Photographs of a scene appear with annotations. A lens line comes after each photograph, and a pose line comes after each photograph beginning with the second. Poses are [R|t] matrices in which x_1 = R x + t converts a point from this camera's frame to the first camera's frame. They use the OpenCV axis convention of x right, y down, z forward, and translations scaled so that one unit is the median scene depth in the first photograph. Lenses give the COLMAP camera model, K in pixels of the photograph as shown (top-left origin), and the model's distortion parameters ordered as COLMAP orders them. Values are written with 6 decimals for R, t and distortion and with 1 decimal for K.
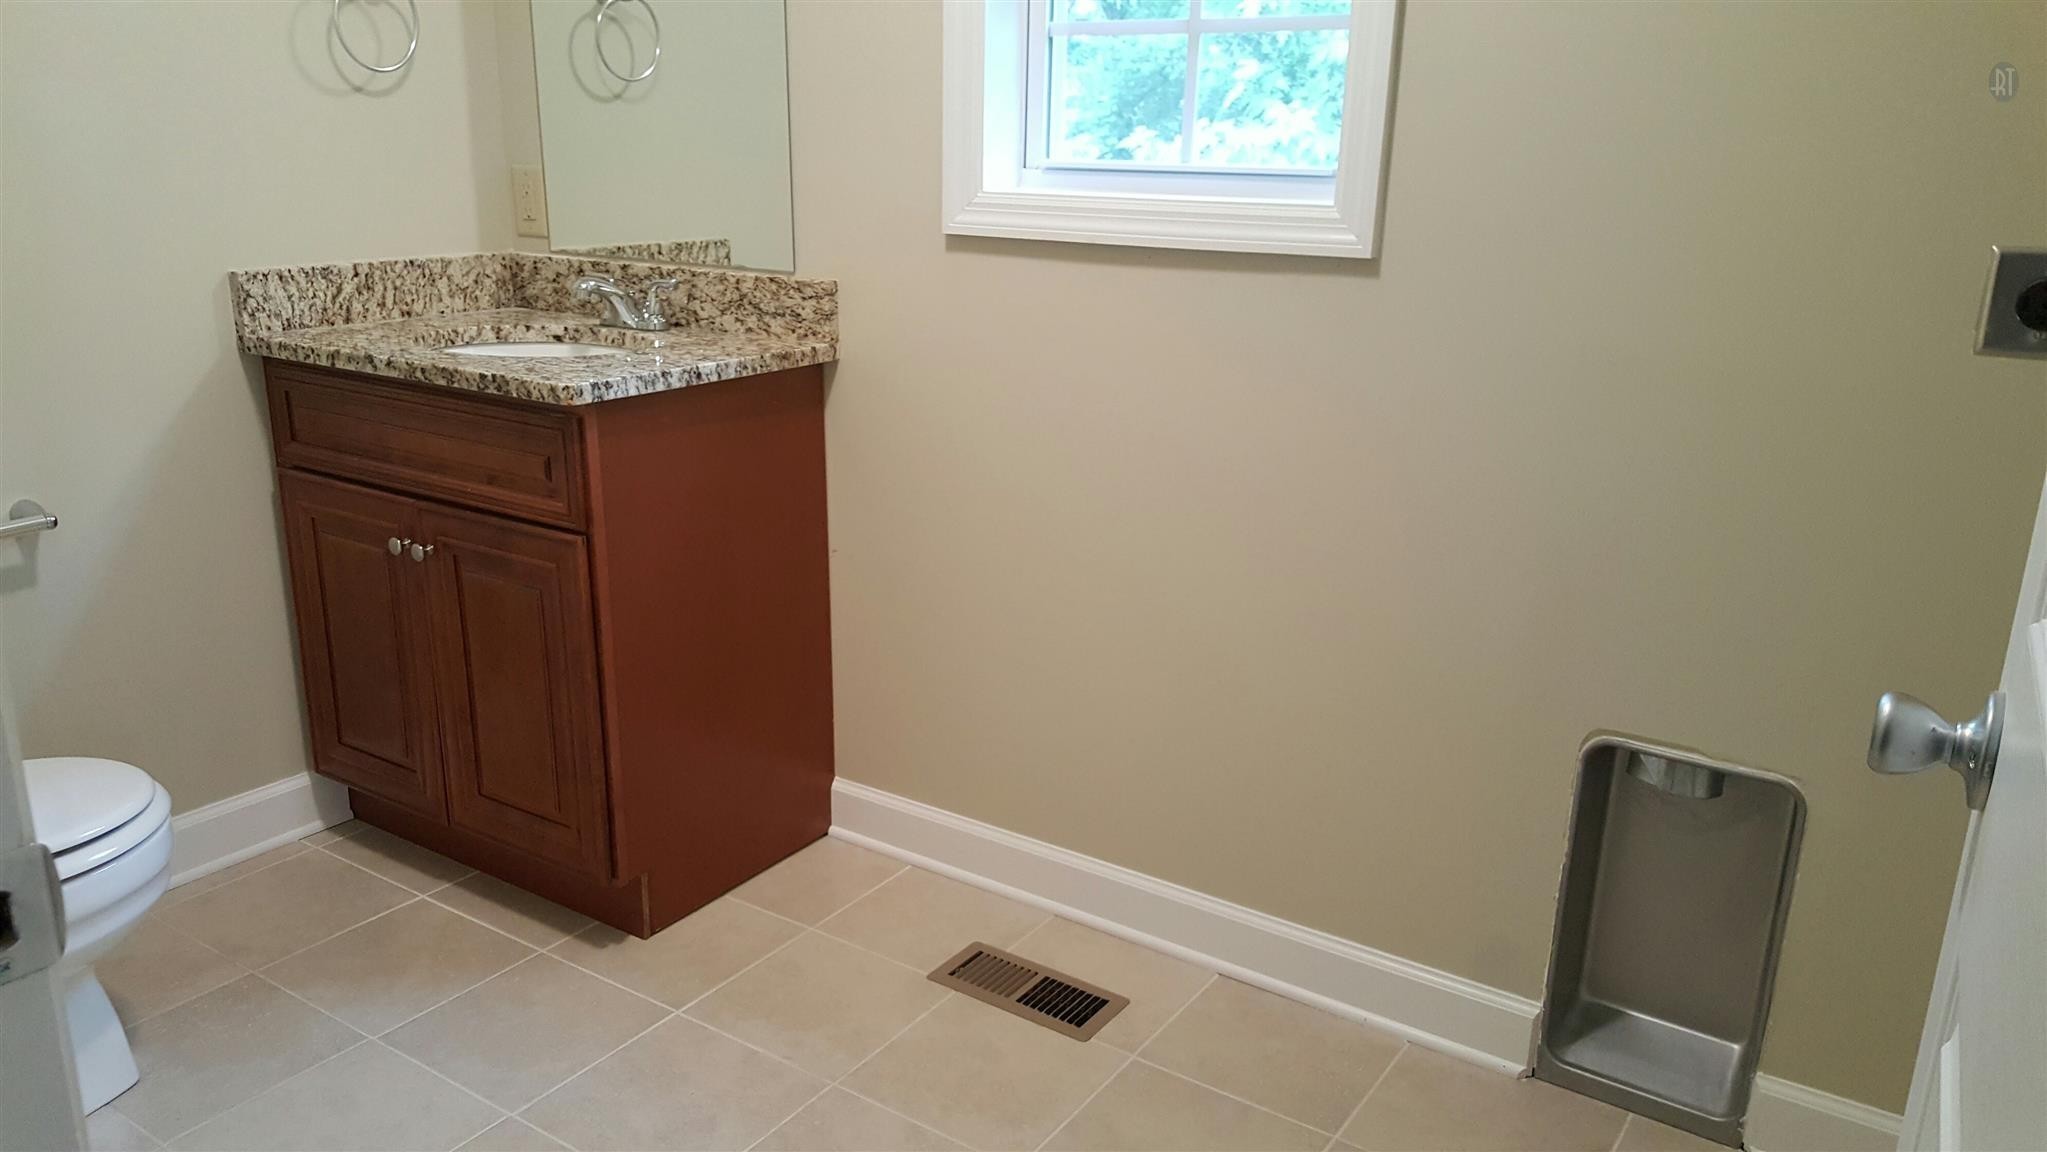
lens RADIAL K [[1536.4, 0, 1004.0], [0, 1536.4, 590.6], [0, 0, 1]] dist [0.181427, -0.331200]
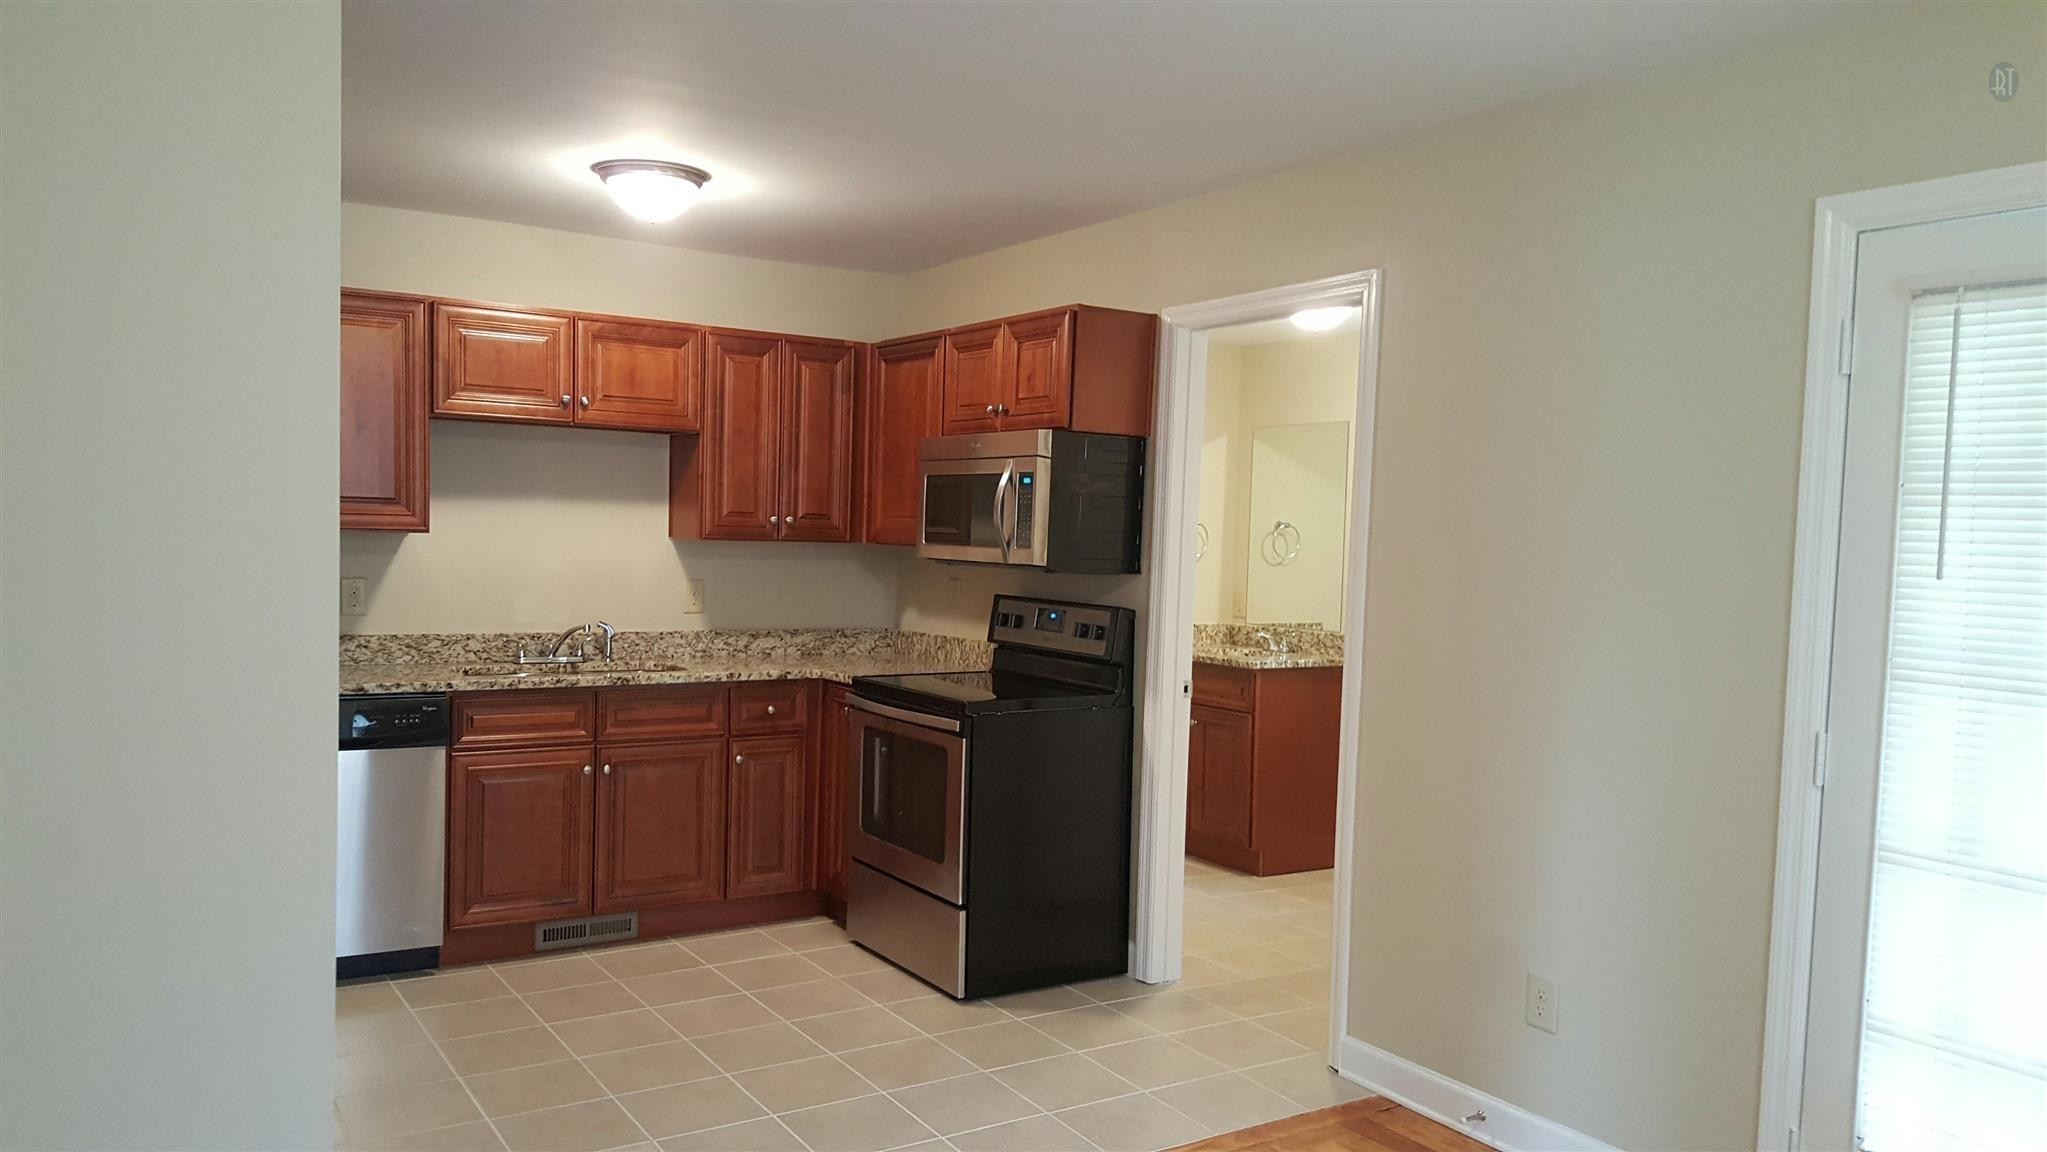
lens RADIAL K [[1536.4, 0, 1004.0], [0, 1536.4, 590.6], [0, 0, 1]] dist [0.181427, -0.331200]
pose [[0.917713, 0.033610, -0.395820, 0.367467], [-0.135814, 0.962916, -0.233123, 0.402810], [0.373307, 0.267698, 0.888245, -1.506748]]
